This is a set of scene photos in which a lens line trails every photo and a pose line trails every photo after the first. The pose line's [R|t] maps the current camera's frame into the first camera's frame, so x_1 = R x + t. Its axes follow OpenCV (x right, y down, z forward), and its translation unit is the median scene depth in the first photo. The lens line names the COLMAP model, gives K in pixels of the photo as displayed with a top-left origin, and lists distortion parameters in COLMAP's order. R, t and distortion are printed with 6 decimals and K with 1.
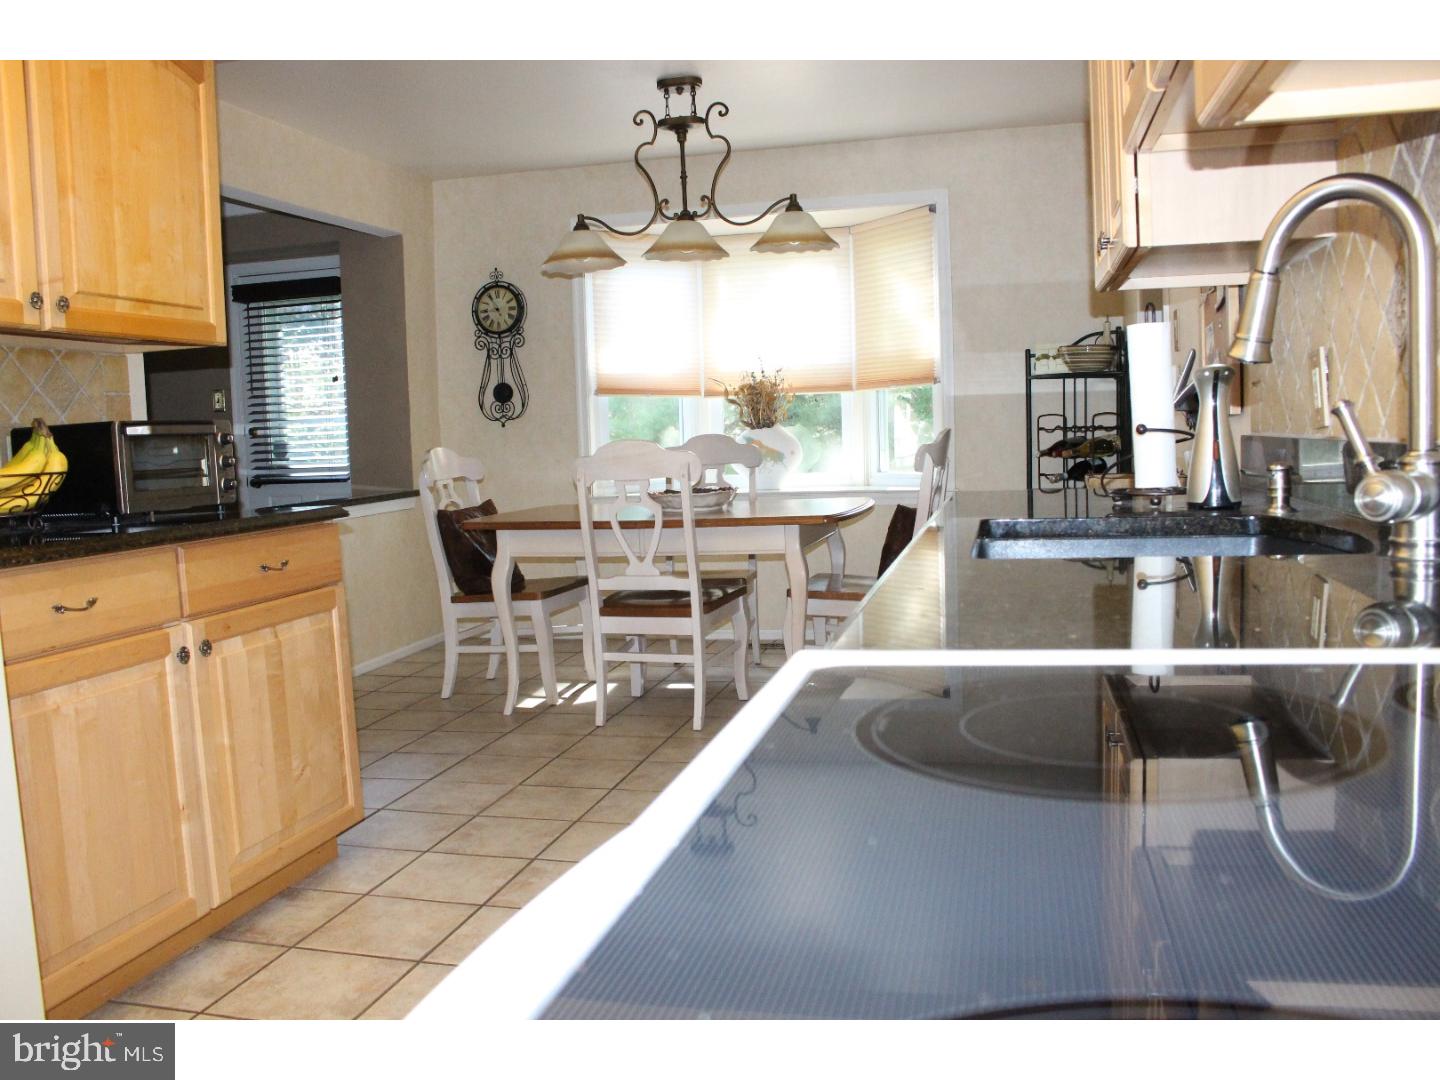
lens RADIAL K [[1197.8, 0, 714.7], [0, 1197.8, 533.6], [0, 0, 1]] dist [-0.154923, 0.125619]
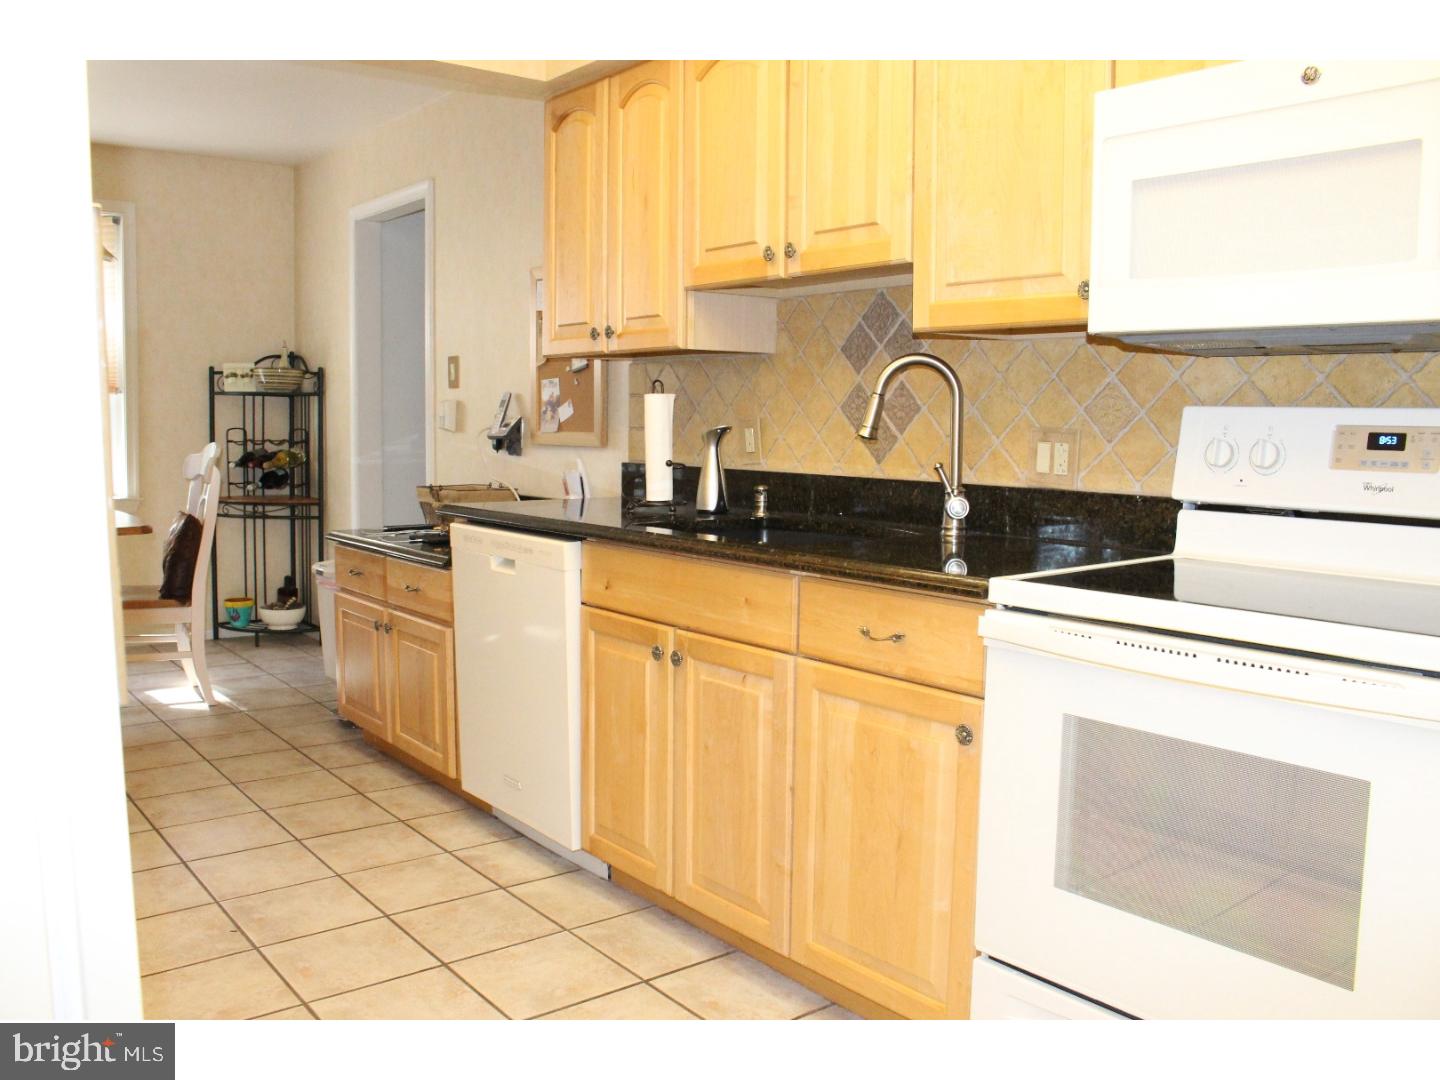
lens RADIAL K [[1197.8, 0, 714.7], [0, 1197.8, 533.6], [0, 0, 1]] dist [-0.154923, 0.125619]
pose [[0.606091, -0.033796, 0.794677, -0.368065], [0.033594, 0.999293, 0.016876, -0.008722], [-0.794685, 0.016468, 0.606798, -0.003028]]
